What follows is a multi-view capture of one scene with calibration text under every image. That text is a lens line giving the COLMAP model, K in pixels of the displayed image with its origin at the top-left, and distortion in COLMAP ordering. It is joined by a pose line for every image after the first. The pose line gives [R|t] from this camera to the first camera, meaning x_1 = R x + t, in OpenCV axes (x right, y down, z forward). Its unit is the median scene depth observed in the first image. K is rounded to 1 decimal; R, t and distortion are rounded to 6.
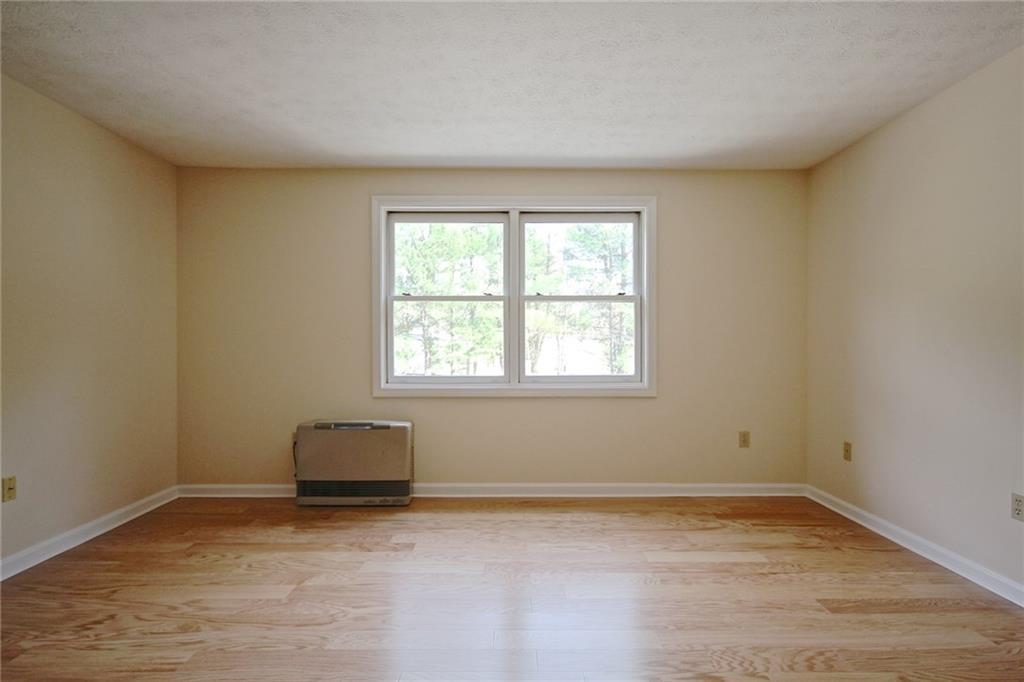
lens RADIAL K [[531.5, 0, 514.8], [0, 531.5, 345.1], [0, 0, 1]] dist [0.010275, 0.000840]
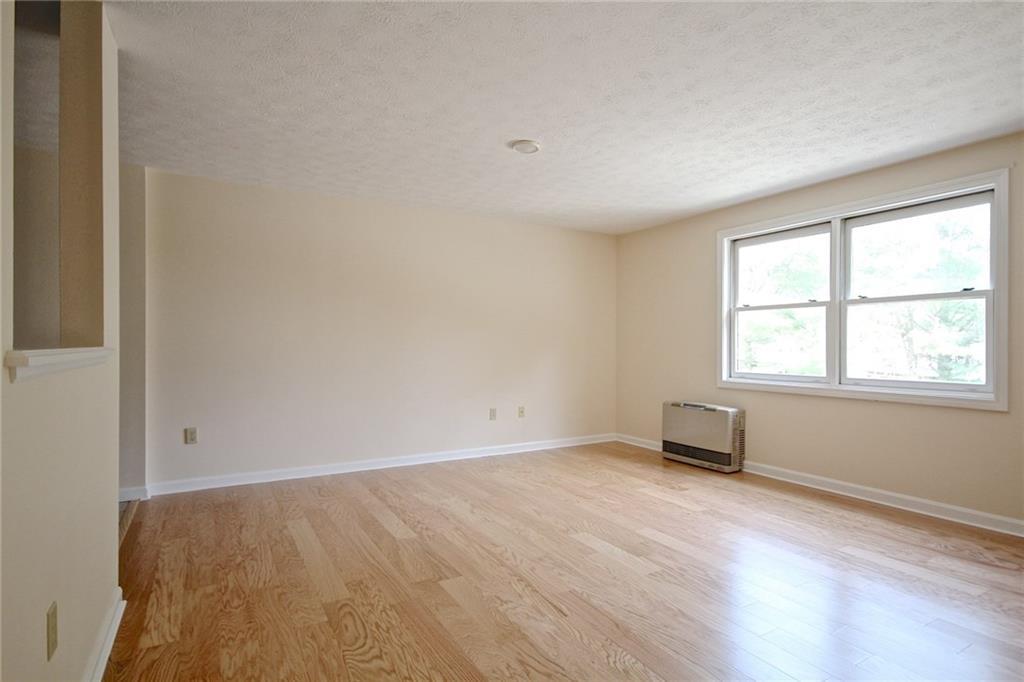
lens RADIAL K [[531.5, 0, 514.8], [0, 531.5, 345.1], [0, 0, 1]] dist [0.010275, 0.000840]
pose [[0.501207, 0.001647, -0.865326, 0.625669], [-0.005474, 0.999984, -0.001267, -0.000492], [0.865310, 0.005371, 0.501209, -0.075765]]
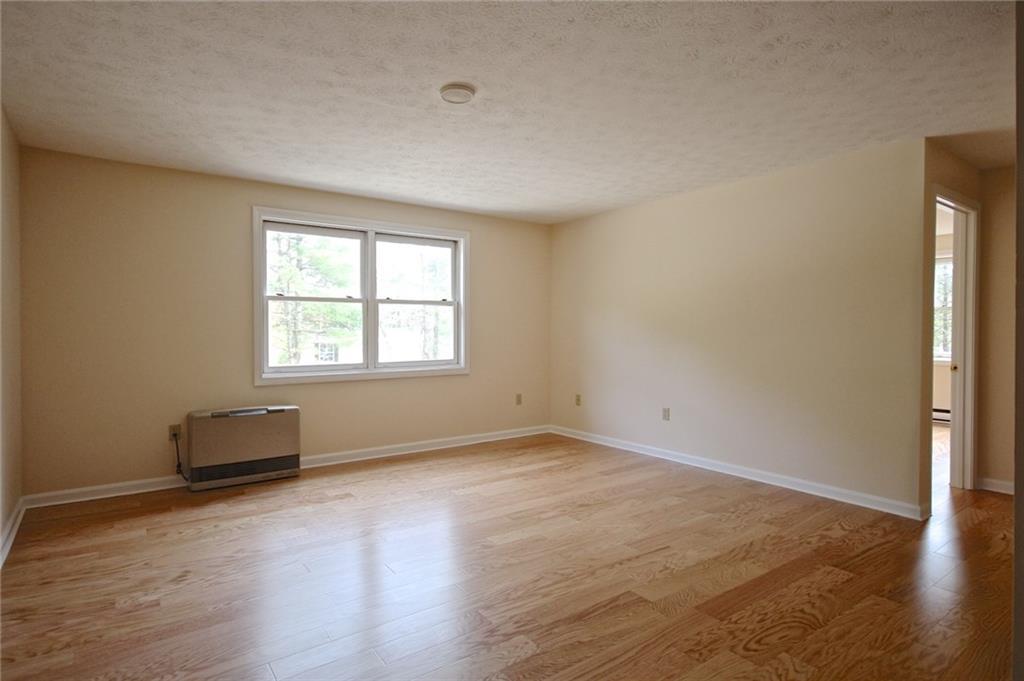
lens RADIAL K [[540.4, 0, 505.0], [0, 540.4, 334.2], [0, 0, 1]] dist [0.013727, 0.000085]
pose [[0.816108, -0.005920, 0.577869, -0.509008], [0.001154, 0.999962, 0.008613, -0.021615], [-0.577898, -0.006362, 0.816084, -0.238152]]
